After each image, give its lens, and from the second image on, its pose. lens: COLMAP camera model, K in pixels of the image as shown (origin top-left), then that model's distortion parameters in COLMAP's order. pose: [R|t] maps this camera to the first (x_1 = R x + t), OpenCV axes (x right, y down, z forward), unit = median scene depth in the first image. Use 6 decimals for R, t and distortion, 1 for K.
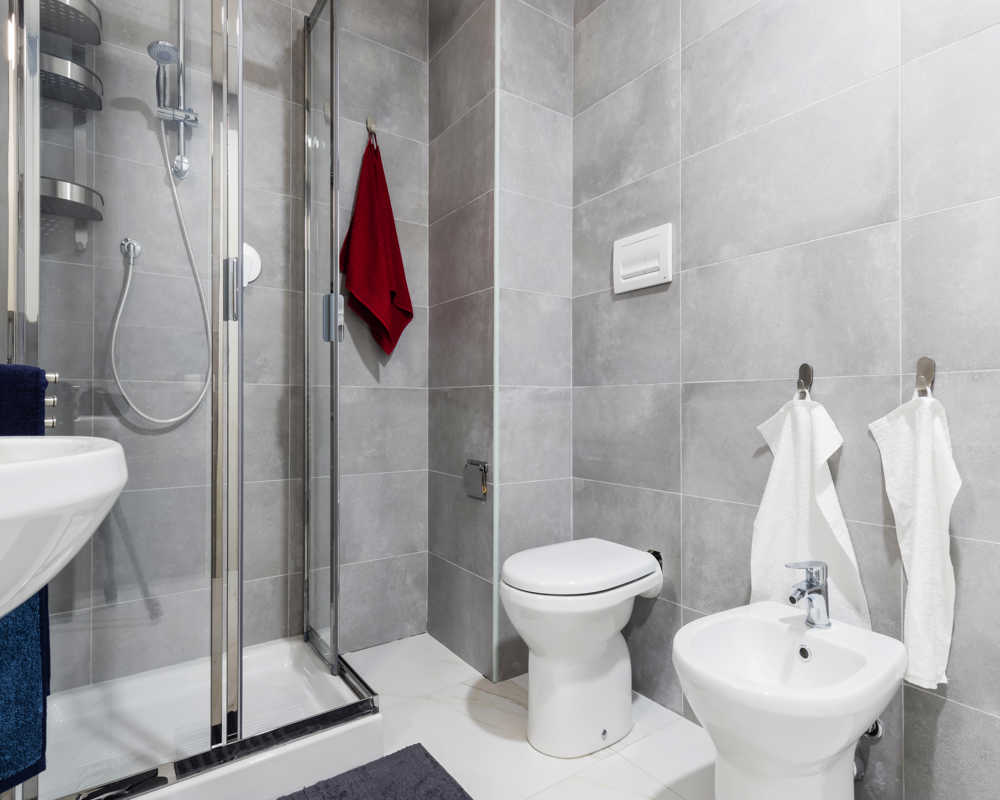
lens RADIAL K [[541.3, 0, 495.1], [0, 541.3, 401.3], [0, 0, 1]] dist [0.002903, 0.000254]
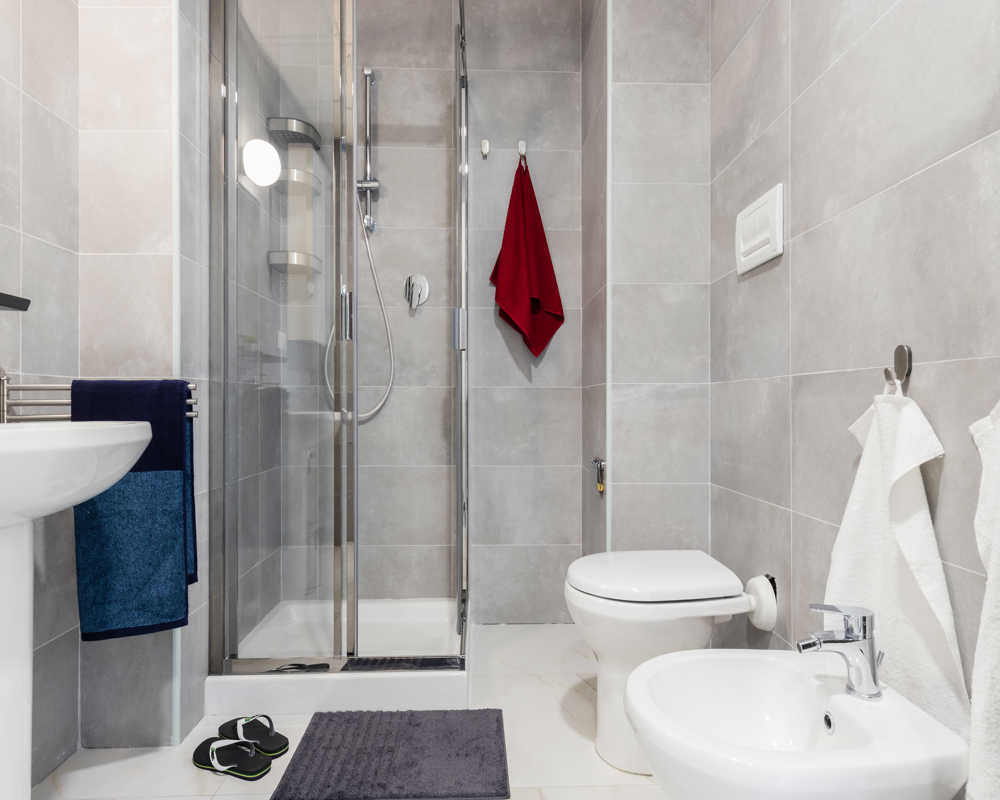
lens RADIAL K [[539.9, 0, 490.7], [0, 539.9, 399.4], [0, 0, 1]] dist [0.003576, 0.000139]
pose [[0.836436, -0.006766, -0.548023, 0.360954], [0.006300, 0.999976, -0.002729, 0.001771], [0.548028, -0.001170, 0.836459, 0.054916]]
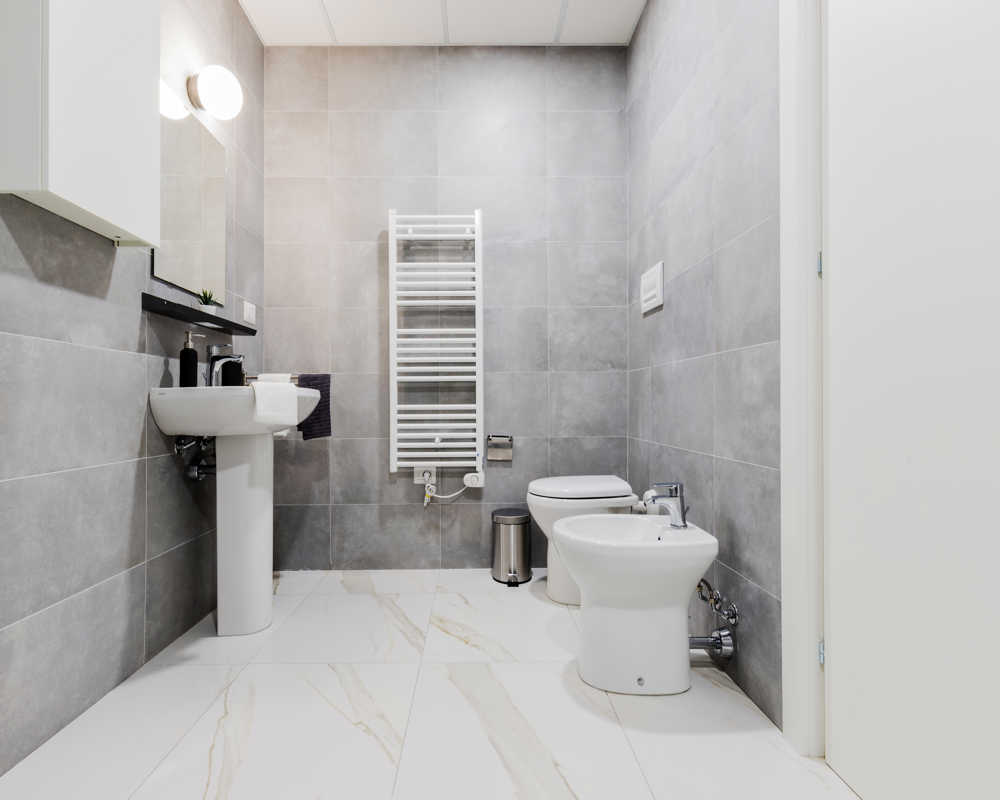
lens RADIAL K [[478.1, 0, 498.7], [0, 478.1, 408.2], [0, 0, 1]] dist [0.002263, -0.000416]
pose [[0.812201, 0.012783, -0.583238, 0.660590], [-0.003624, 0.999851, 0.016867, 0.039295], [0.583367, -0.011586, 0.812126, -0.279740]]
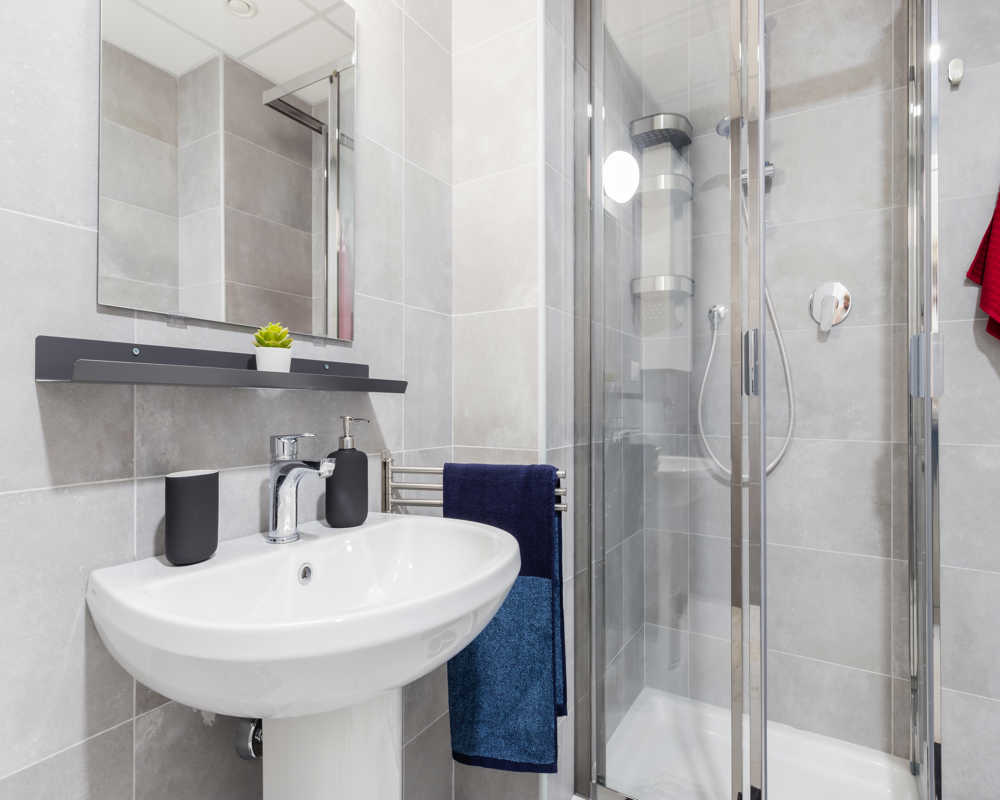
lens RADIAL K [[541.3, 0, 495.1], [0, 541.3, 401.3], [0, 0, 1]] dist [0.002903, 0.000254]
pose [[0.389174, -0.005789, -0.921146, 0.142156], [0.004575, 0.999980, -0.004351, -0.093905], [0.921153, -0.002521, 0.389193, 0.148235]]
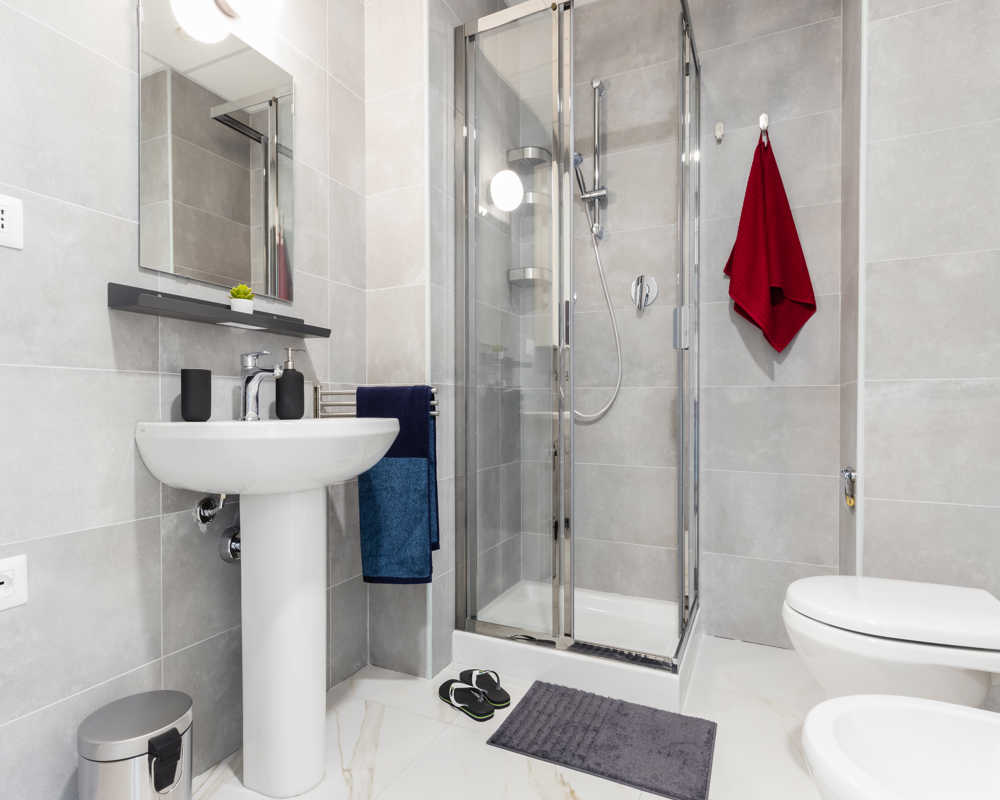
lens RADIAL K [[542.3, 0, 498.5], [0, 542.3, 407.2], [0, 0, 1]] dist [0.003292, 0.000326]
pose [[0.493819, 0.001970, -0.869563, 0.458962], [0.008160, 0.999943, 0.006899, 0.002237], [0.869527, -0.010502, 0.493775, 0.090677]]
